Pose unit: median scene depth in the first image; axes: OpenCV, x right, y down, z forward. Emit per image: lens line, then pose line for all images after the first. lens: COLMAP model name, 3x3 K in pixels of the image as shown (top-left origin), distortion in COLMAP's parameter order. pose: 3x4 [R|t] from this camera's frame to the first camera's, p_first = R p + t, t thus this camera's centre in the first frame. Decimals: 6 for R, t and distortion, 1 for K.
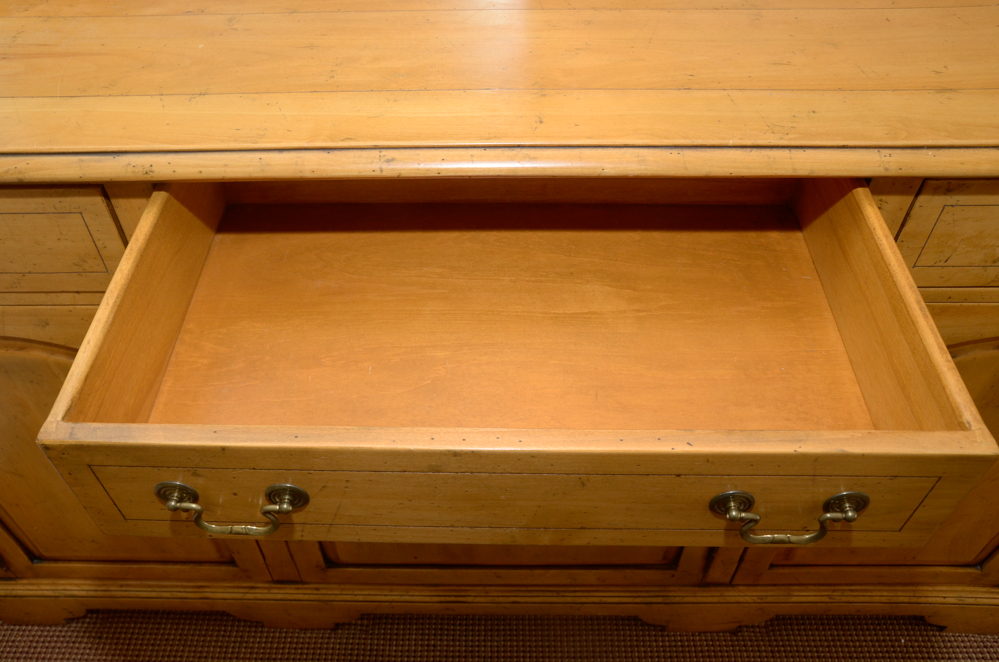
lens RADIAL K [[802.7, 0, 477.1], [0, 802.7, 341.4], [0, 0, 1]] dist [-0.090886, 0.098909]
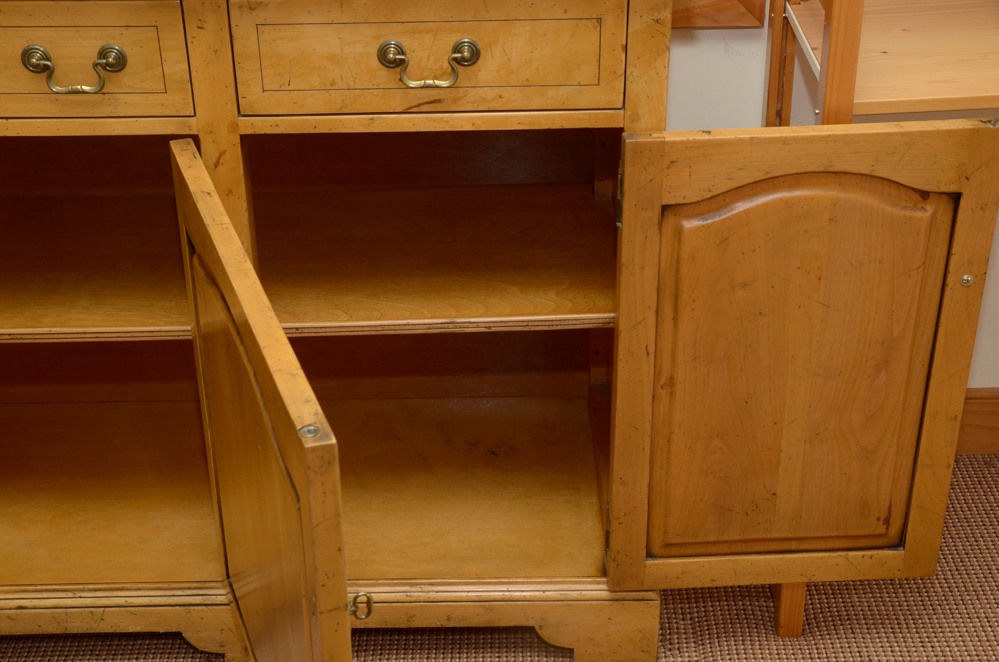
lens RADIAL K [[1531.5, 0, 495.3], [0, 1531.5, 356.8], [0, 0, 1]] dist [0.064600, 0.000000]
pose [[0.999867, -0.008777, 0.013734, 0.521964], [0.012400, 0.956506, -0.291450, 0.557493], [-0.010578, 0.291582, 0.956487, -0.605084]]
